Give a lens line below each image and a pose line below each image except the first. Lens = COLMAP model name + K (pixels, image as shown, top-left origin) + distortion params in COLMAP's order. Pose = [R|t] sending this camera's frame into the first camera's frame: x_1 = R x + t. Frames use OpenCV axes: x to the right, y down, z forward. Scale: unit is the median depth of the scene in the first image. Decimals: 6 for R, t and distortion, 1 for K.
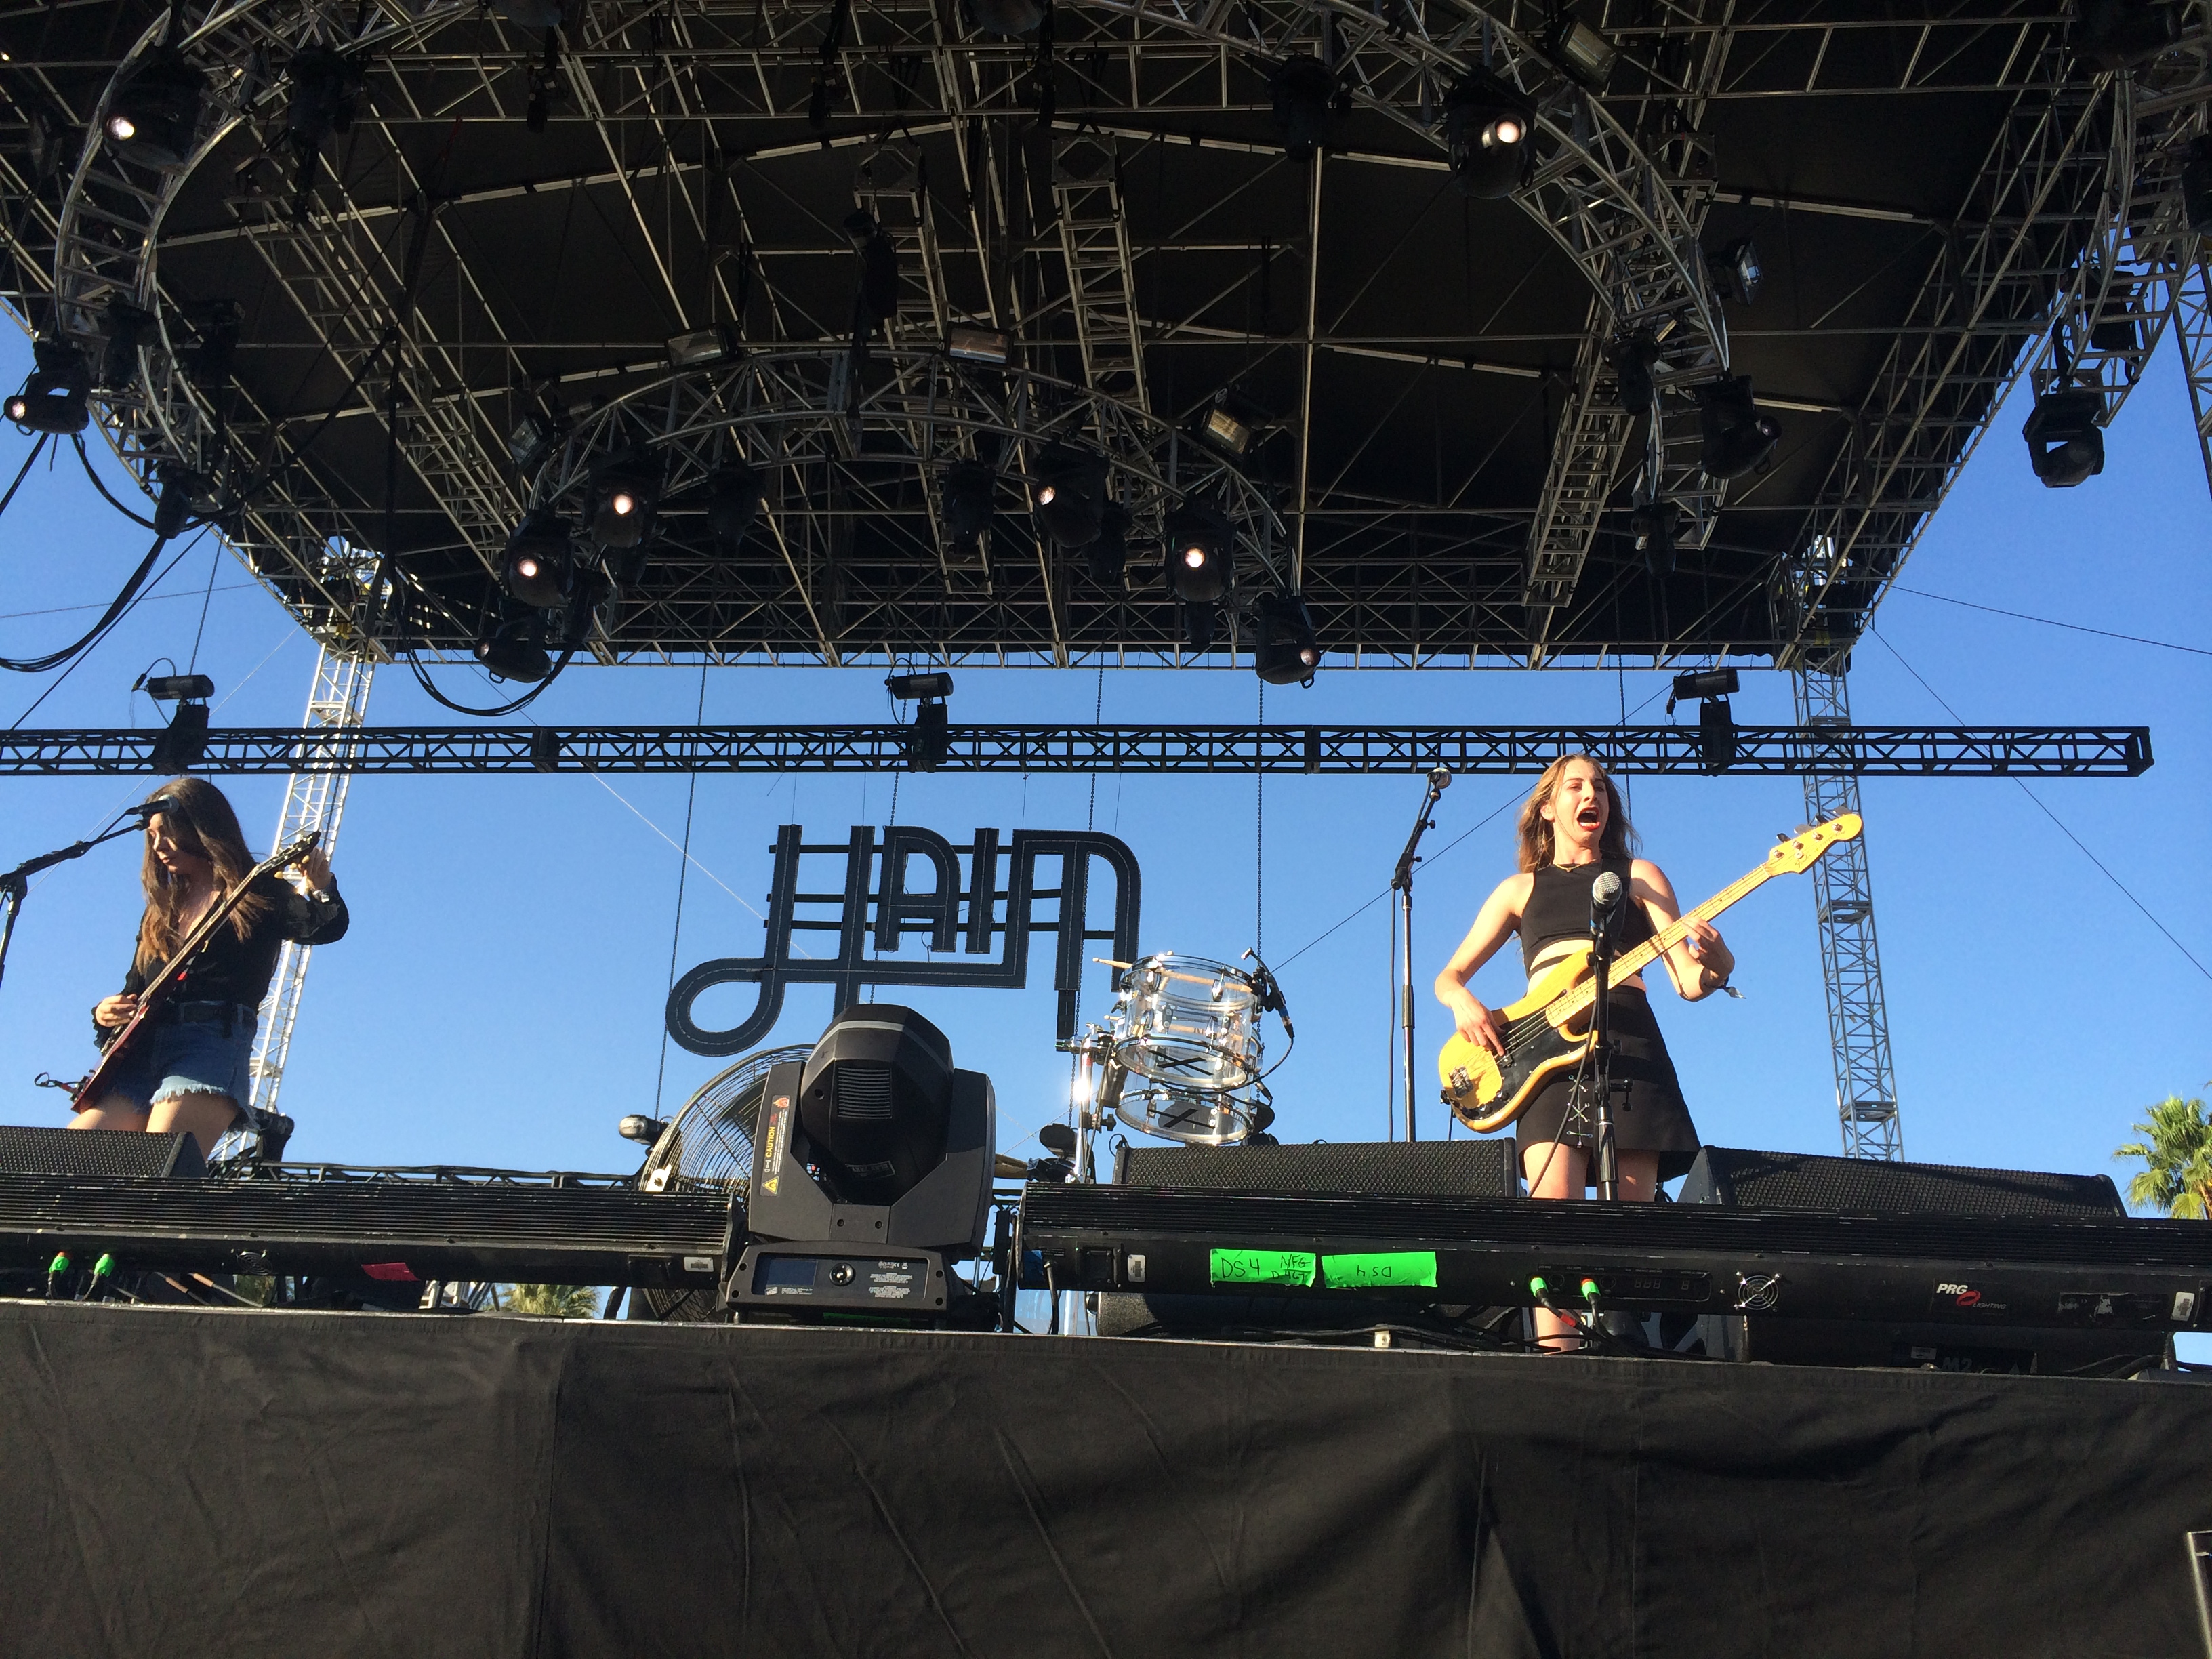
lens RADIAL K [[1896.0, 0, 1169.4], [0, 1896.0, 808.0], [0, 0, 1]] dist [0.085811, -0.085128]
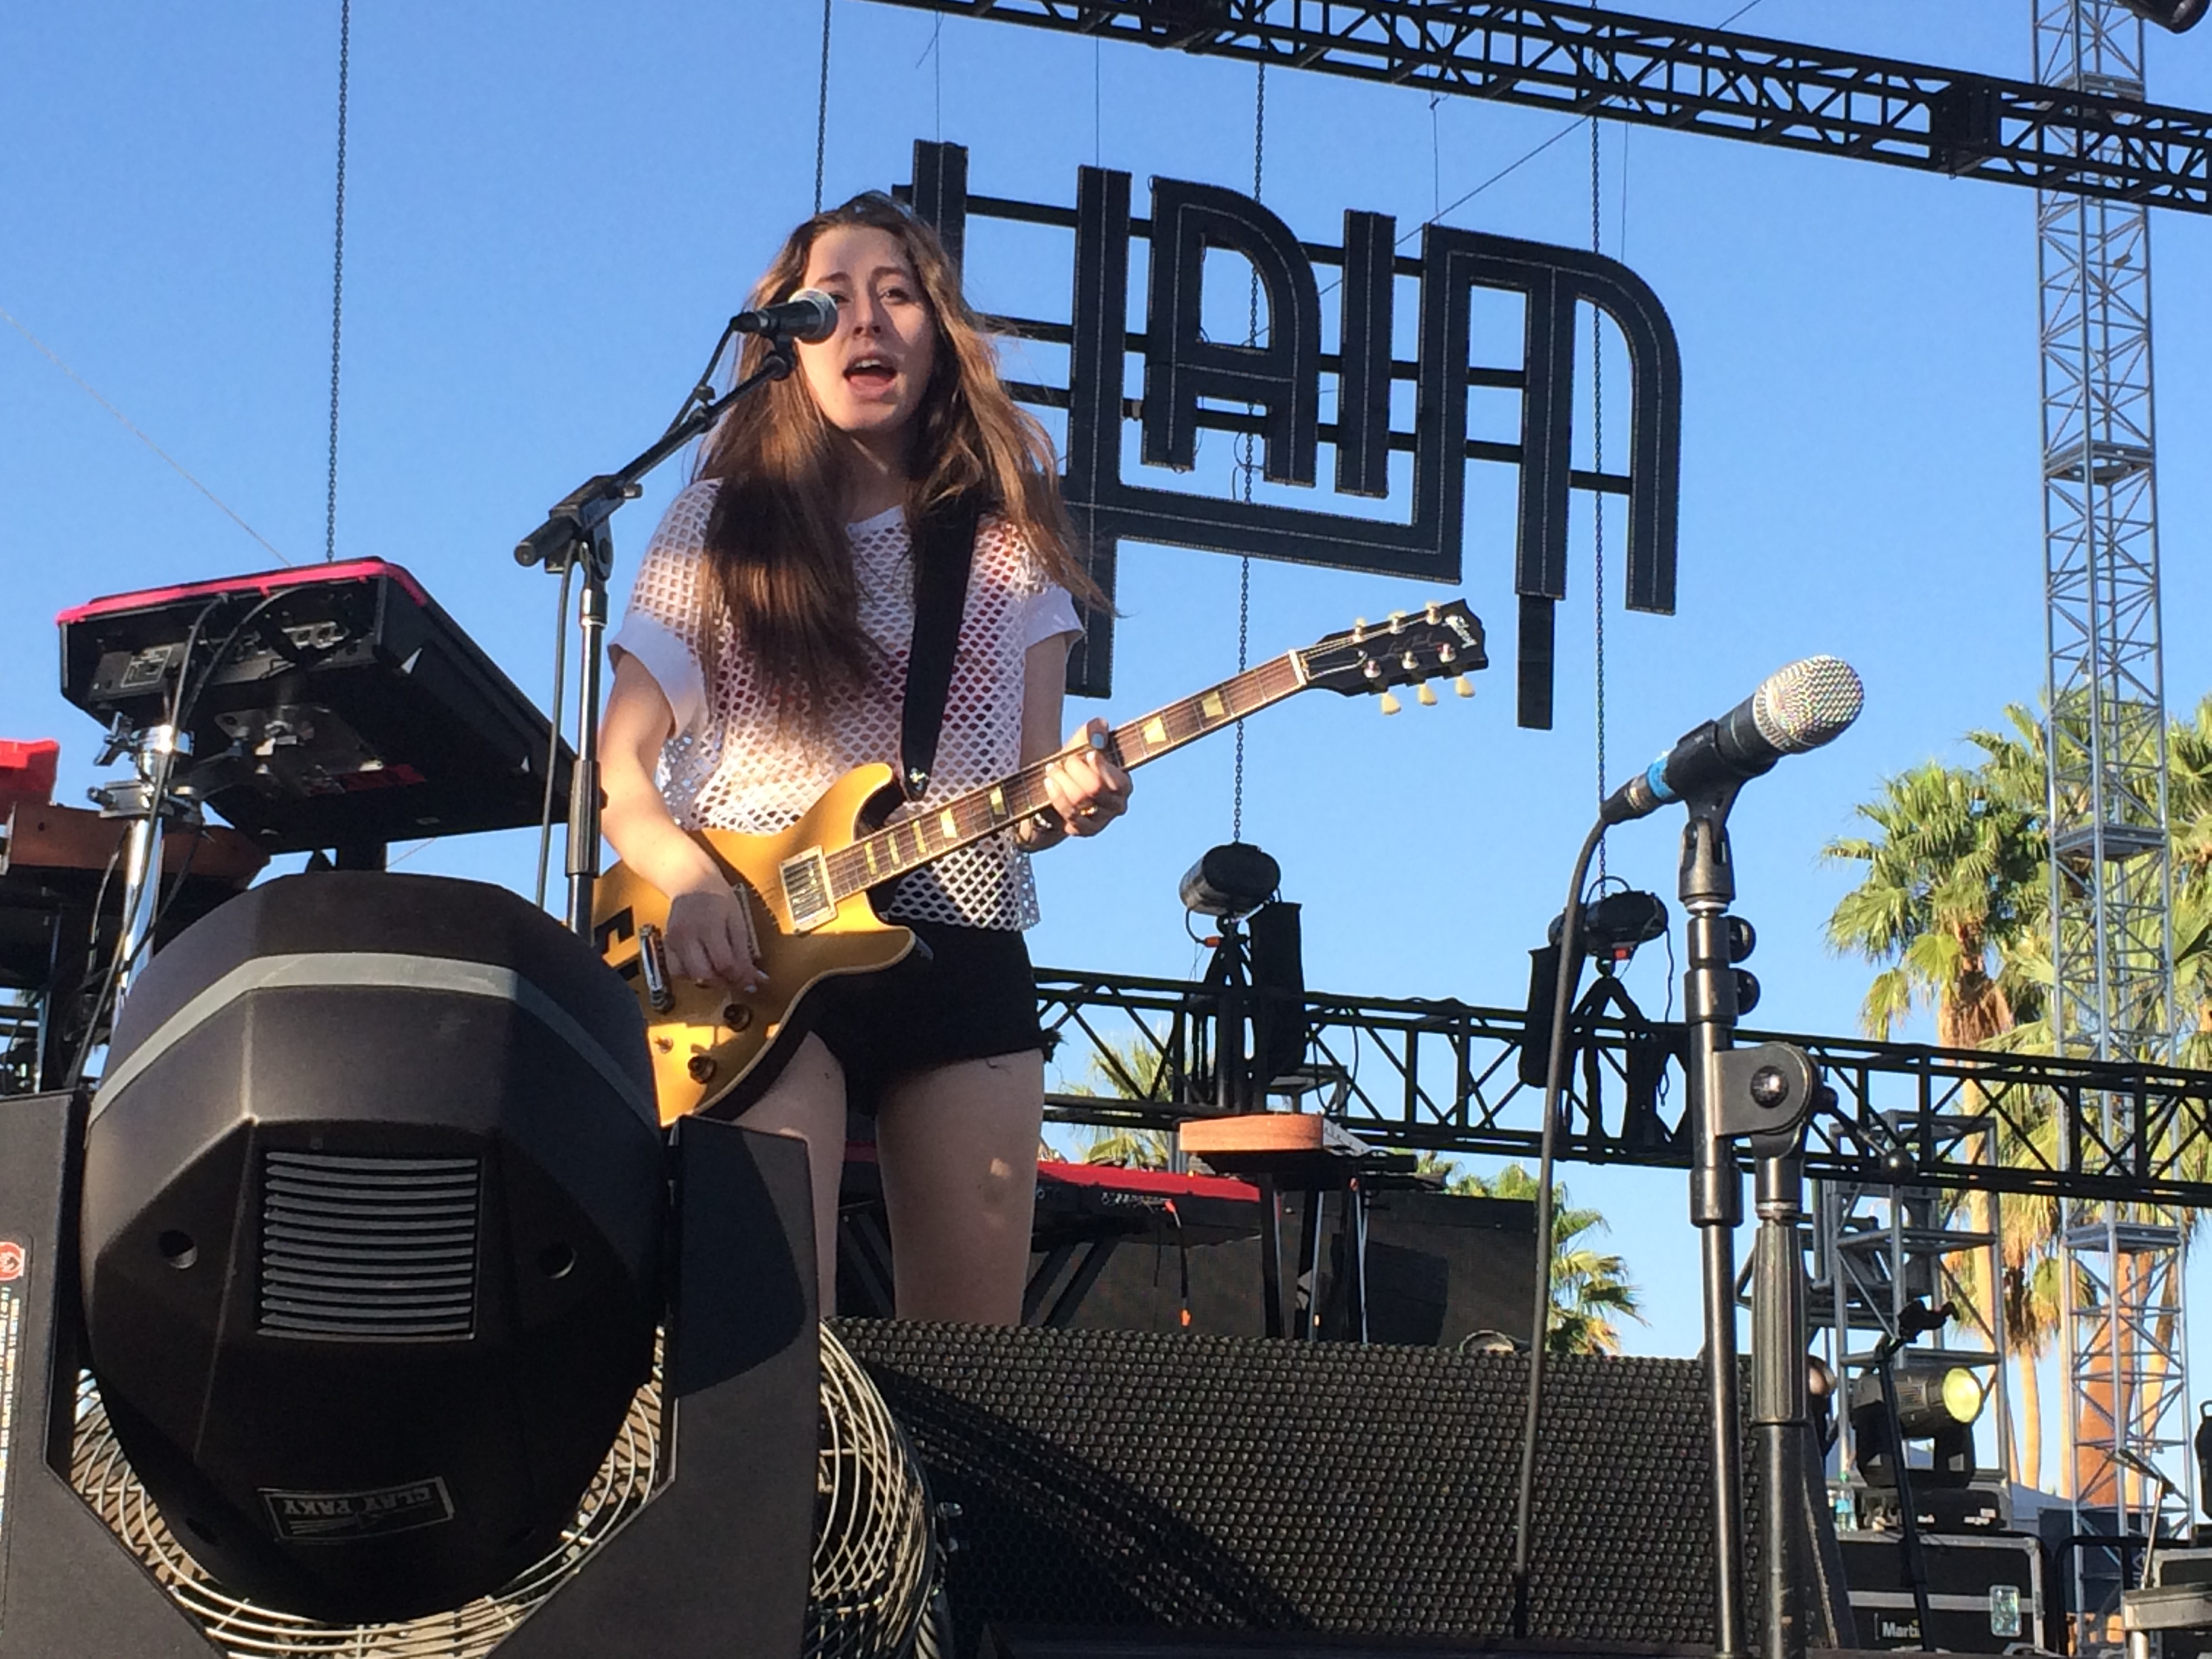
lens RADIAL K [[4246.3, 0, 1082.9], [0, 4246.3, 799.8], [0, 0, 1]] dist [0.011538, 0.000000]
pose [[0.909042, 0.067101, 0.411265, -0.562111], [-0.145132, 0.976138, 0.161529, -0.005866], [-0.390613, -0.206525, 0.897089, 0.105933]]
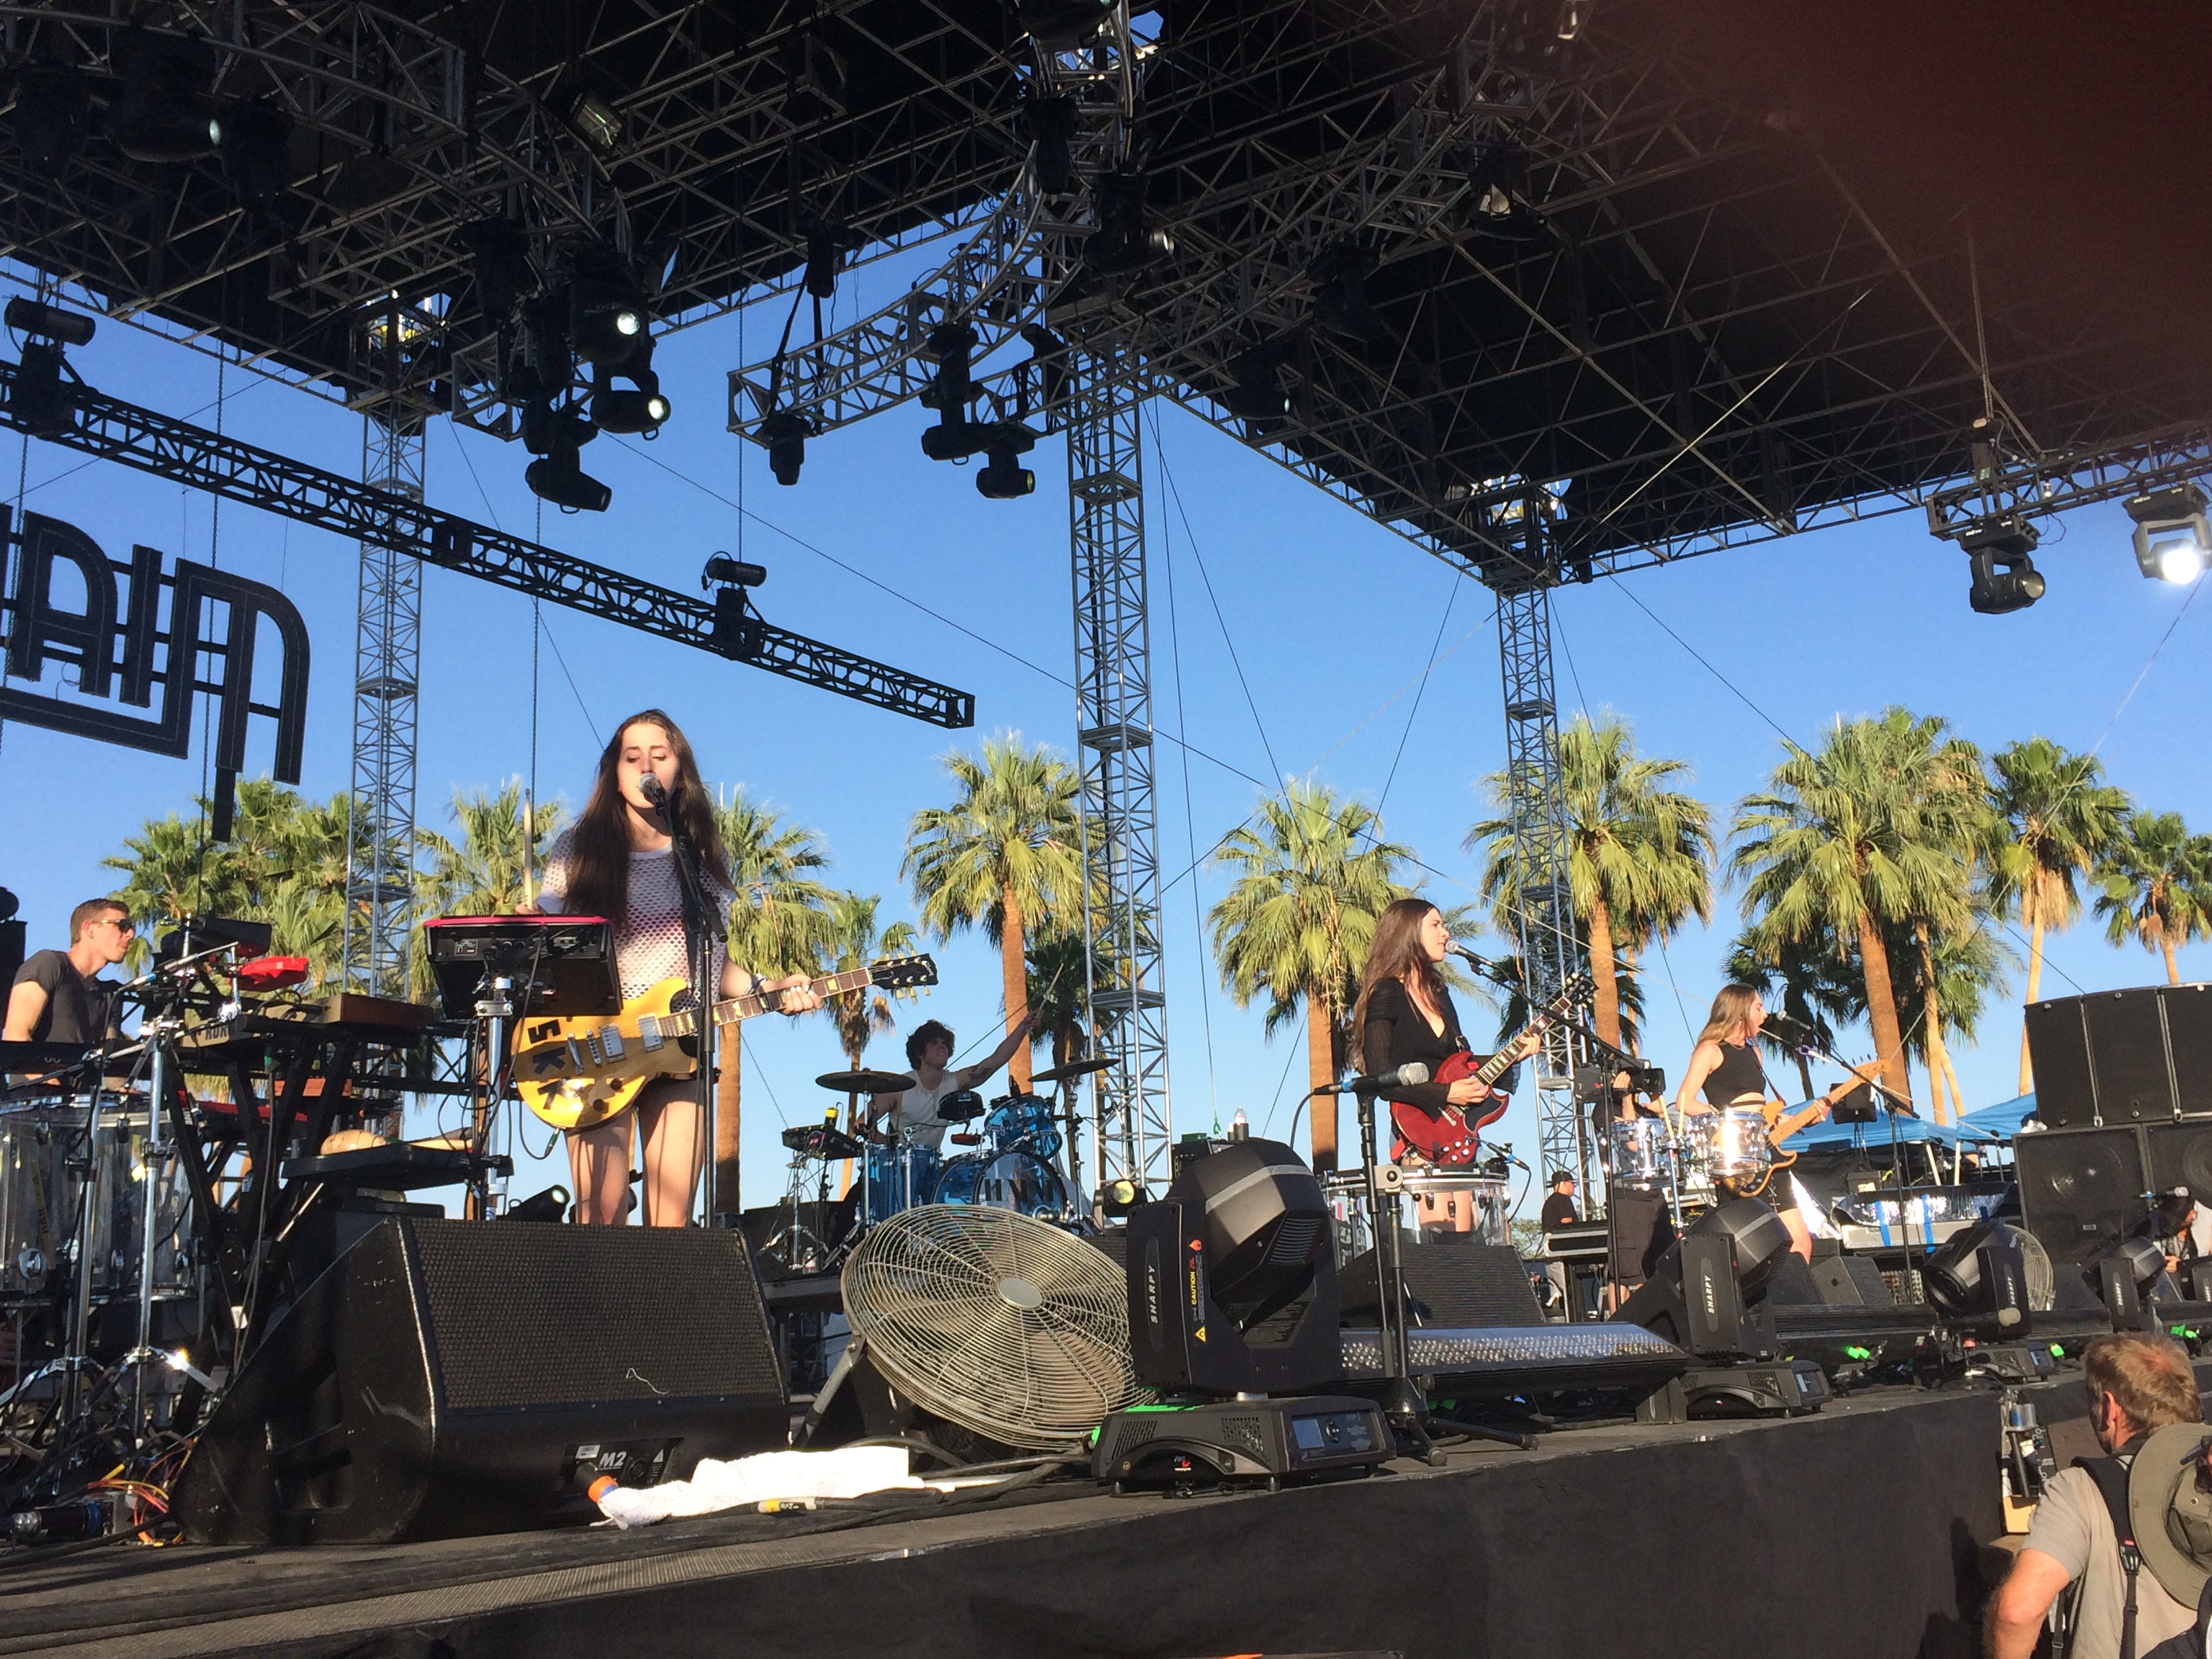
lens RADIAL K [[2289.6, 0, 1106.0], [0, 2289.6, 830.8], [0, 0, 1]] dist [0.066291, 0.000000]
pose [[0.479737, 0.128216, 0.867994, -0.740364], [-0.287409, 0.957650, 0.017390, -0.007844], [-0.829005, -0.257812, 0.496270, 0.152147]]
